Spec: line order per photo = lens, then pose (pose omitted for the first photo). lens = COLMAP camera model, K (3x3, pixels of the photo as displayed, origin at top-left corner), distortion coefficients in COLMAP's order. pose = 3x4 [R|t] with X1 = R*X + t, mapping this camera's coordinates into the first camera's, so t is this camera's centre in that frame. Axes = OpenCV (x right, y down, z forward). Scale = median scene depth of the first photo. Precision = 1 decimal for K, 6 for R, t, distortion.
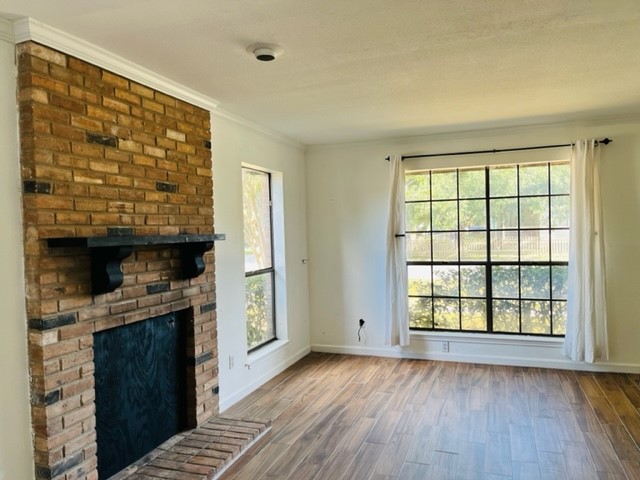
lens RADIAL K [[479.2, 0, 320.0], [0, 479.2, 240.0], [0, 0, 1]] dist [-0.002475, -0.004583]
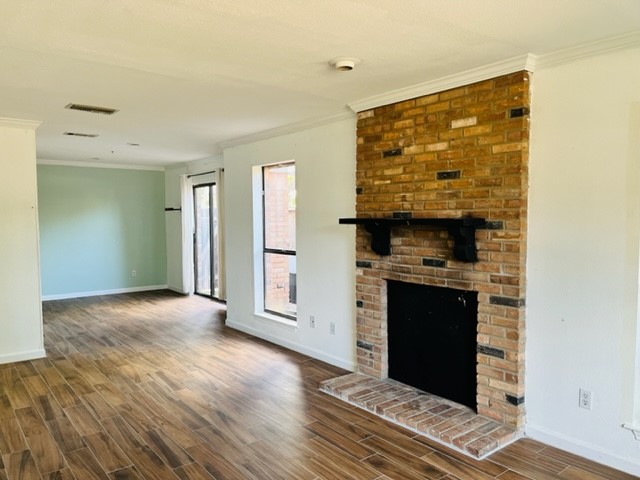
lens RADIAL K [[479.2, 0, 320.0], [0, 479.2, 240.0], [0, 0, 1]] dist [-0.002475, -0.004583]
pose [[-0.520796, 0.070013, -0.850805, 0.872091], [0.001354, 0.996698, 0.081190, -0.055812], [0.853680, 0.041131, -0.519171, 1.466066]]
